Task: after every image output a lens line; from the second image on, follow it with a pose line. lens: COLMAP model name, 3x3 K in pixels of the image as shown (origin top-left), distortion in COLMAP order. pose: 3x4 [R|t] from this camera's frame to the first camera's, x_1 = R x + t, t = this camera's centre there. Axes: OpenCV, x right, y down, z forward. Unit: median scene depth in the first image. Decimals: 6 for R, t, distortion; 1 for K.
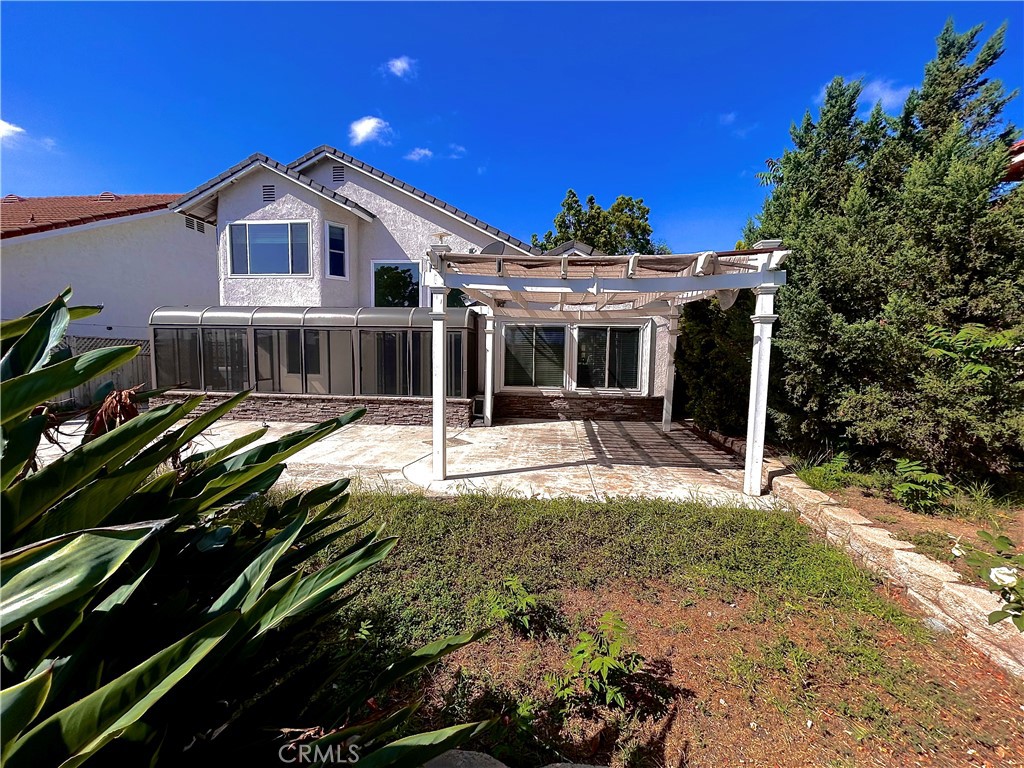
lens RADIAL K [[410.9, 0, 513.4], [0, 410.9, 384.9], [0, 0, 1]] dist [-0.000944, -0.000172]
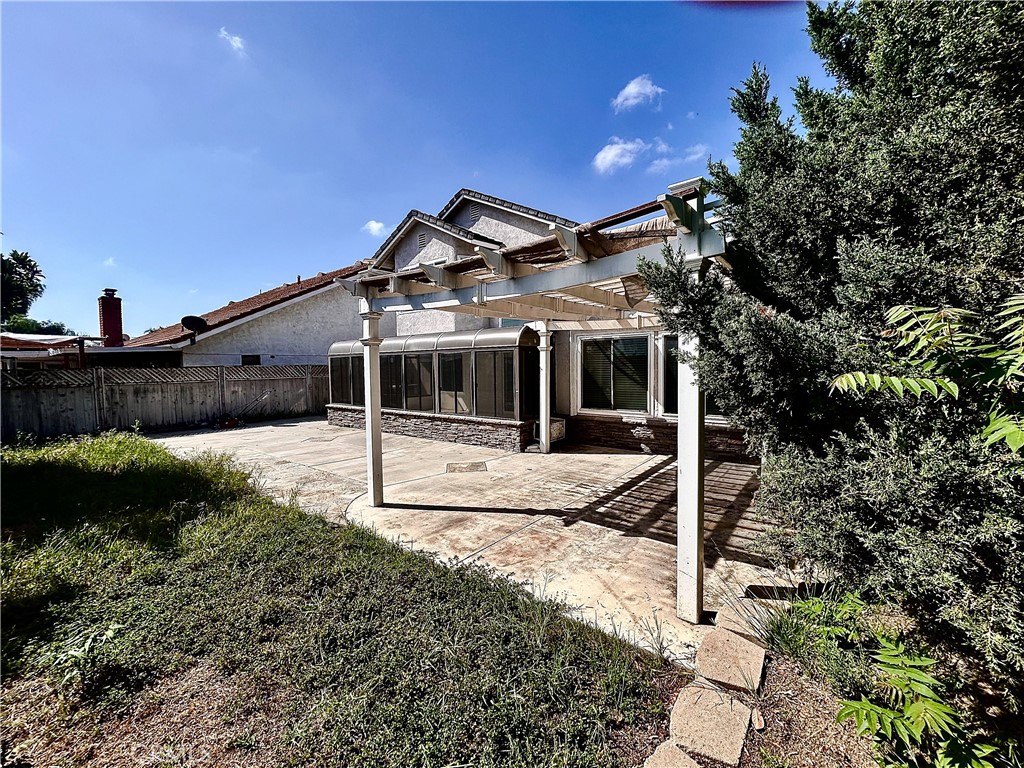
lens RADIAL K [[410.9, 0, 513.4], [0, 410.9, 384.9], [0, 0, 1]] dist [-0.000944, -0.000172]
pose [[0.843509, -0.000416, -0.537115, 0.376560], [-0.017359, 0.999456, -0.028036, -0.022873], [0.536834, 0.032972, 0.843043, 0.200012]]
